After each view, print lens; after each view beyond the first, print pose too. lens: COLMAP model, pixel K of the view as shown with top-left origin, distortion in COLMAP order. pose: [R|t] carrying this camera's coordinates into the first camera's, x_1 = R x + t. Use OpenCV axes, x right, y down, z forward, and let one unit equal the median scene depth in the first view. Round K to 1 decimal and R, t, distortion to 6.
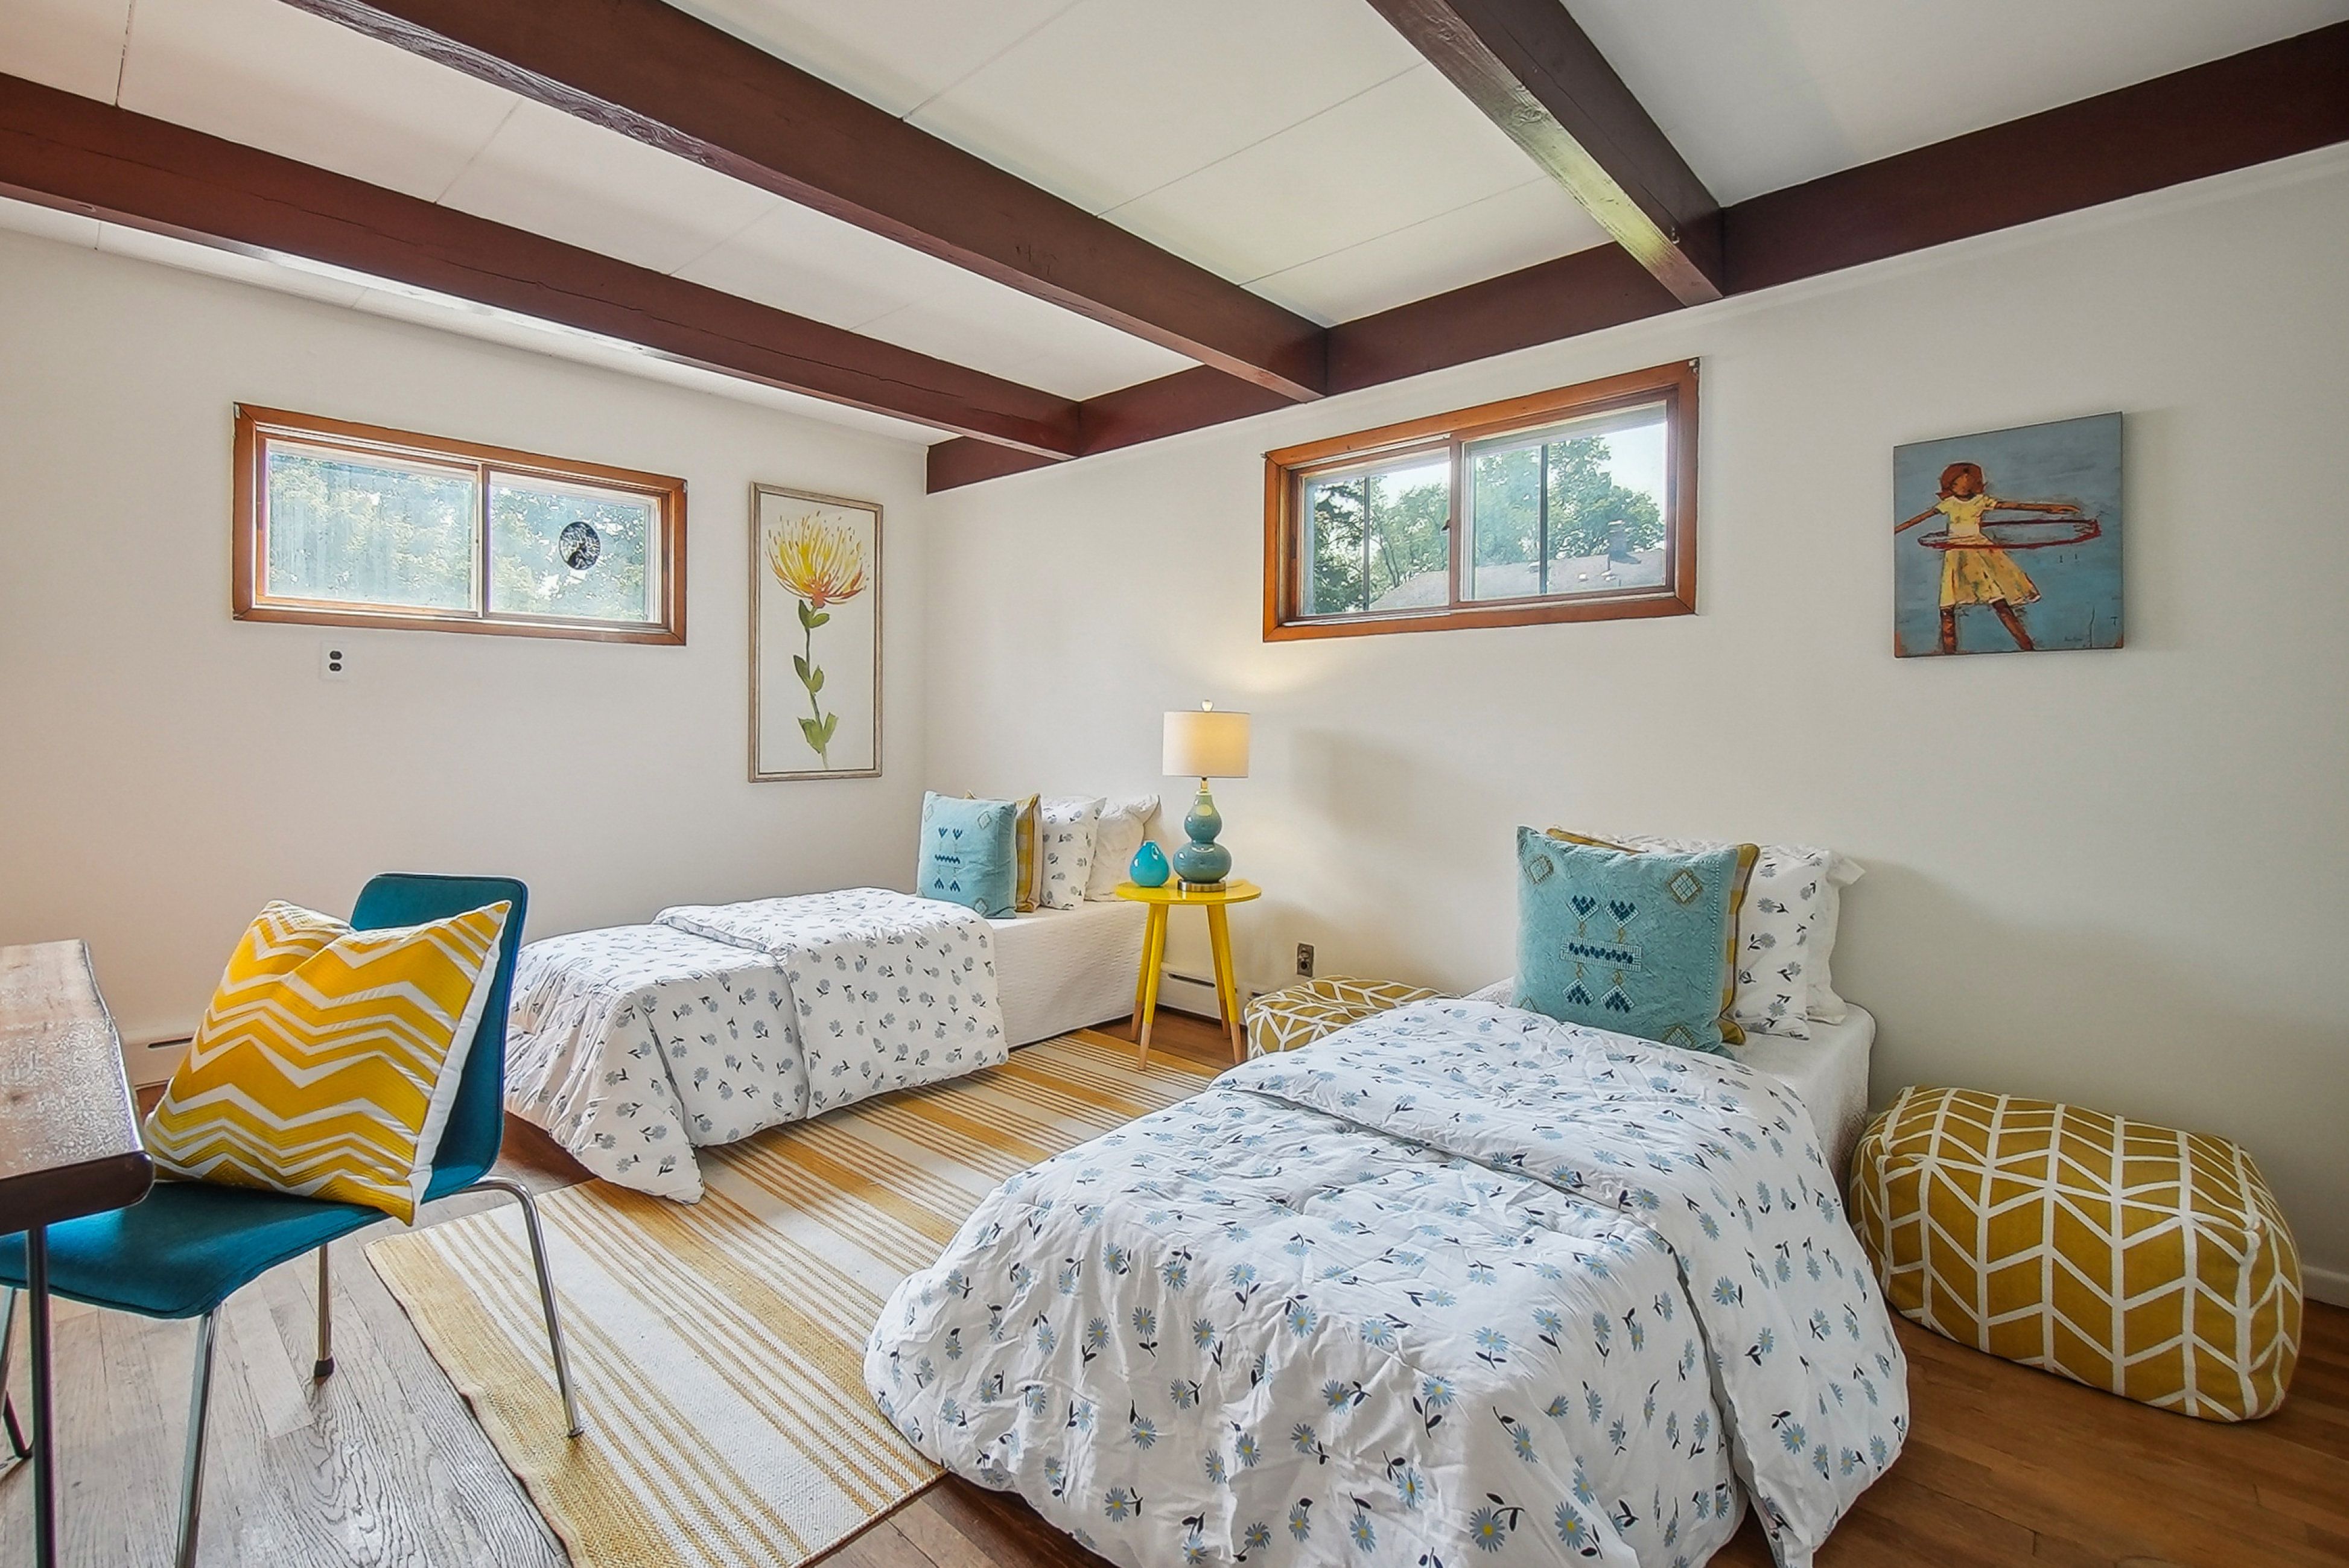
lens RADIAL K [[1064.0, 0, 1093.1], [0, 1064.0, 745.8], [0, 0, 1]] dist [-0.003603, -0.000933]
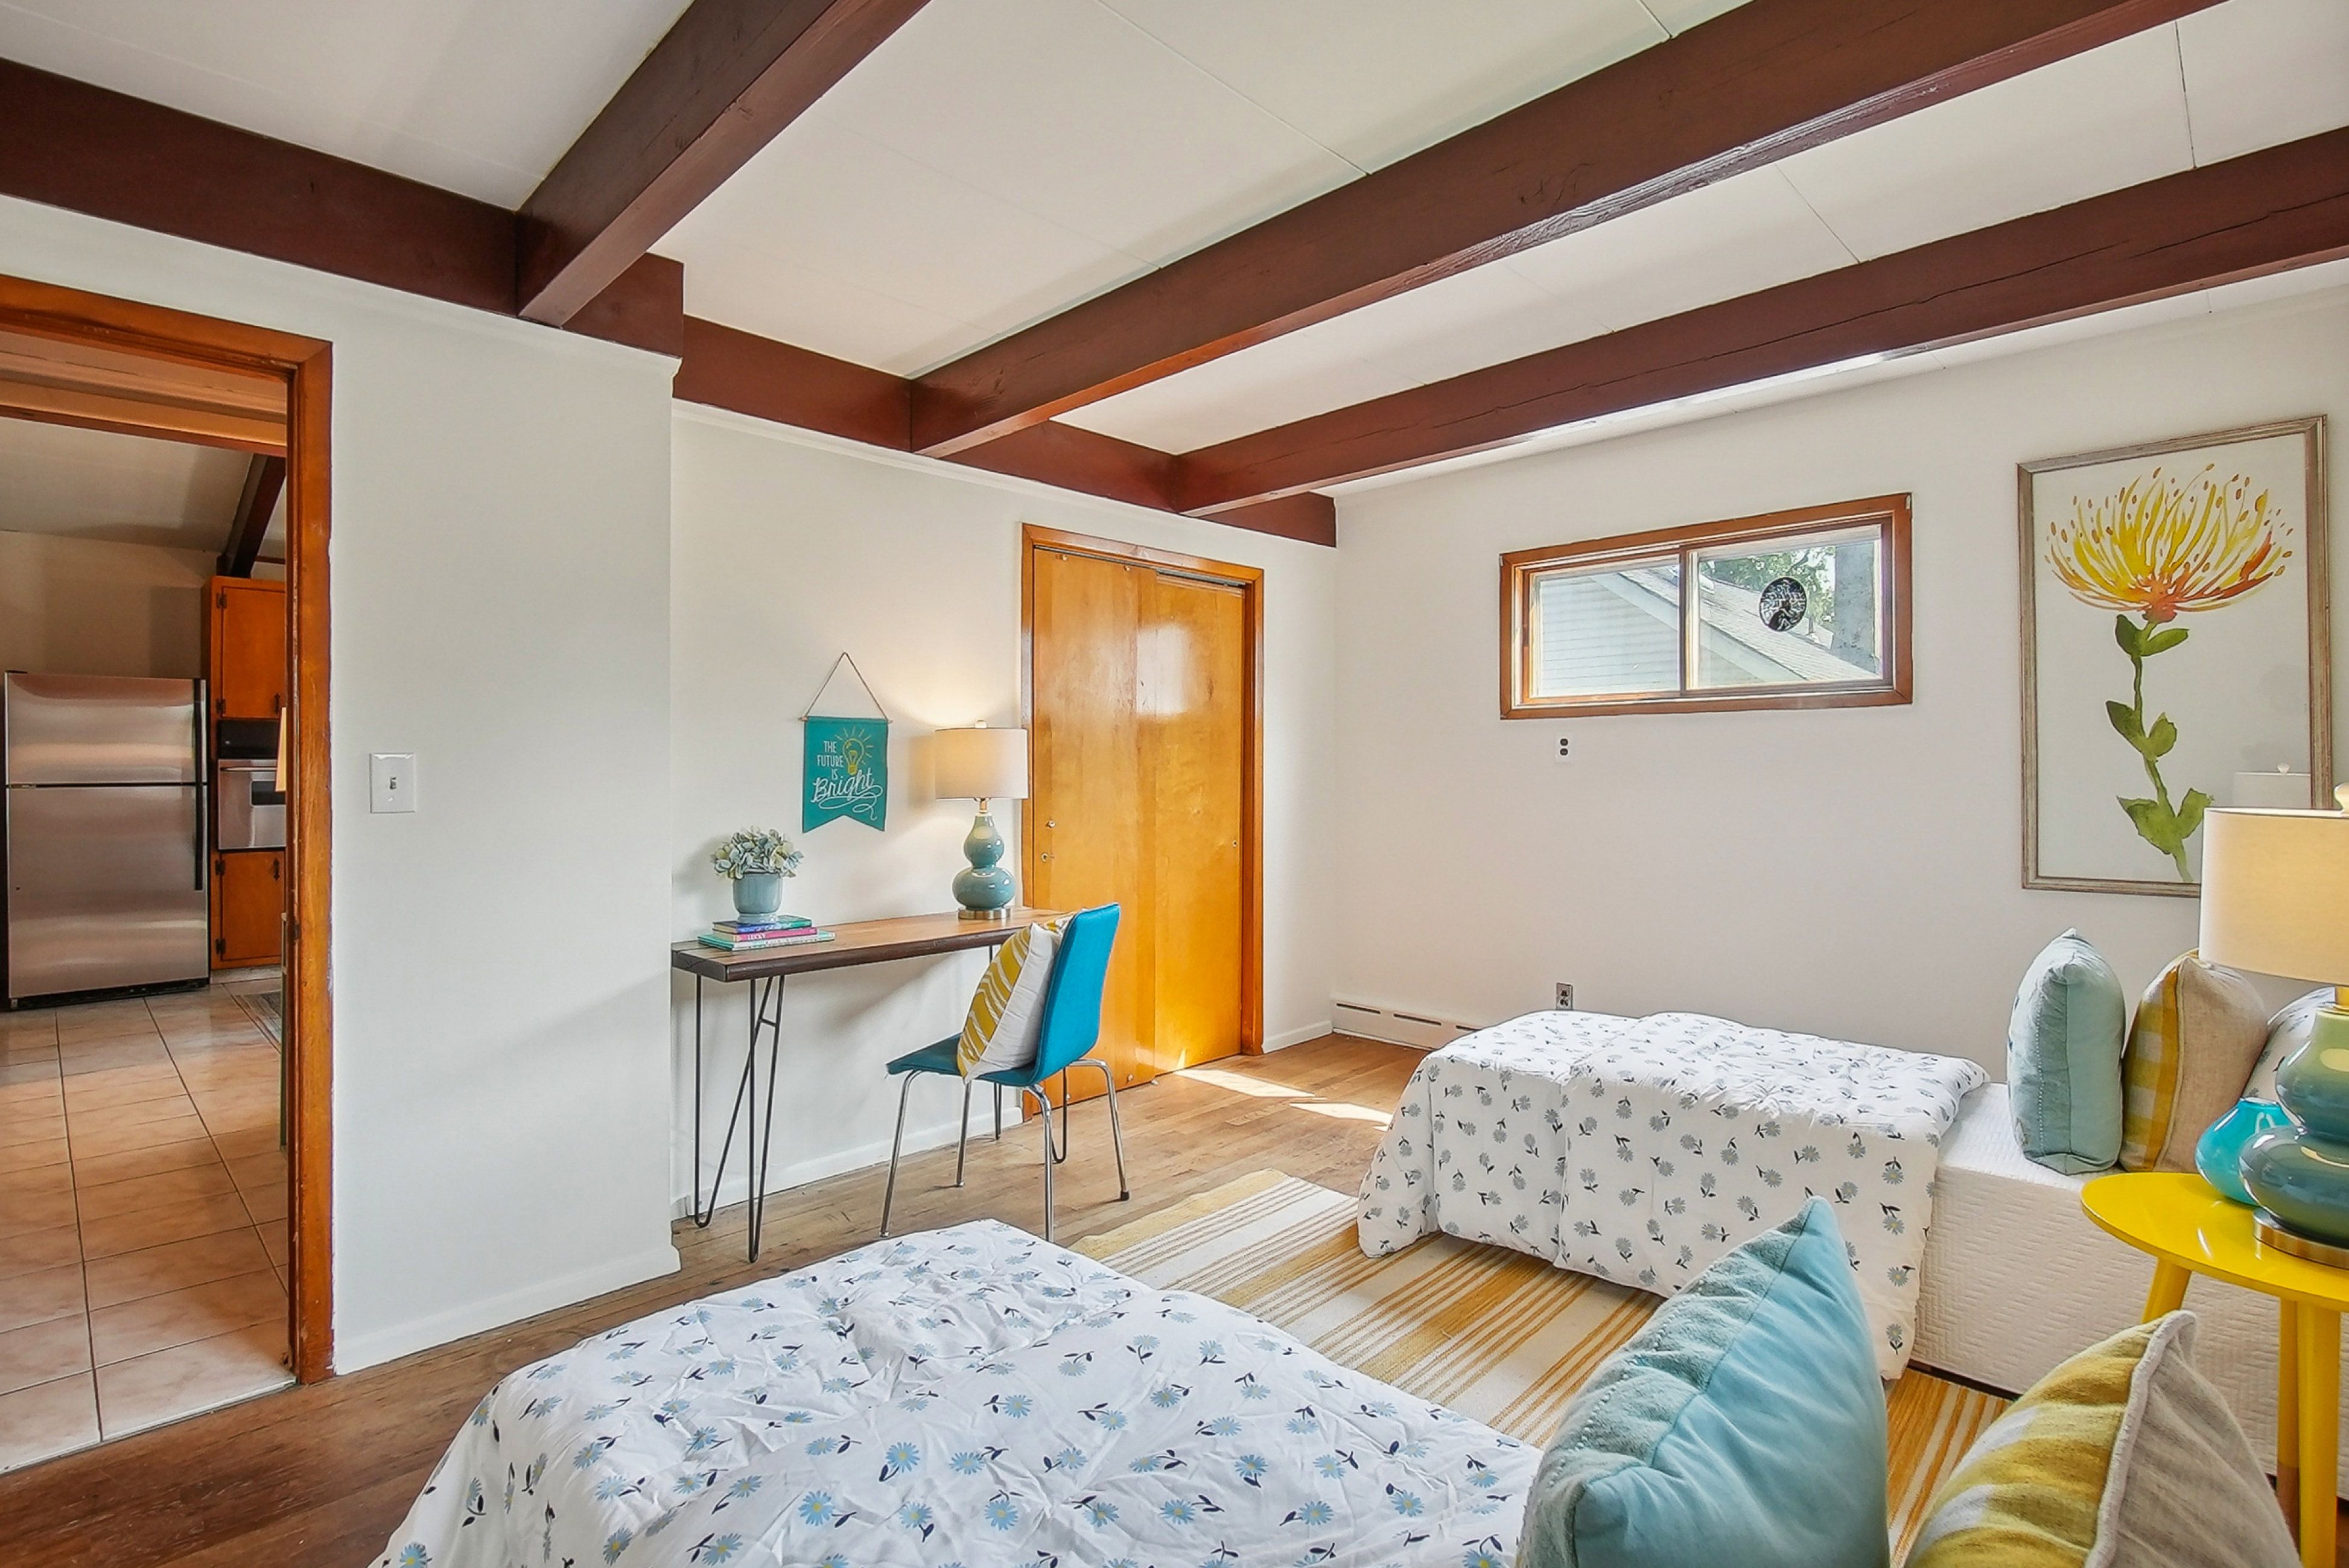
lens RADIAL K [[1114.9, 0, 1163.6], [0, 1114.9, 775.0], [0, 0, 1]] dist [-0.015892, -0.000658]
pose [[-0.017354, -0.003401, -0.999844, 0.466712], [-0.017529, 0.999842, -0.003097, -0.031631], [0.999696, 0.017472, -0.017411, 0.496126]]
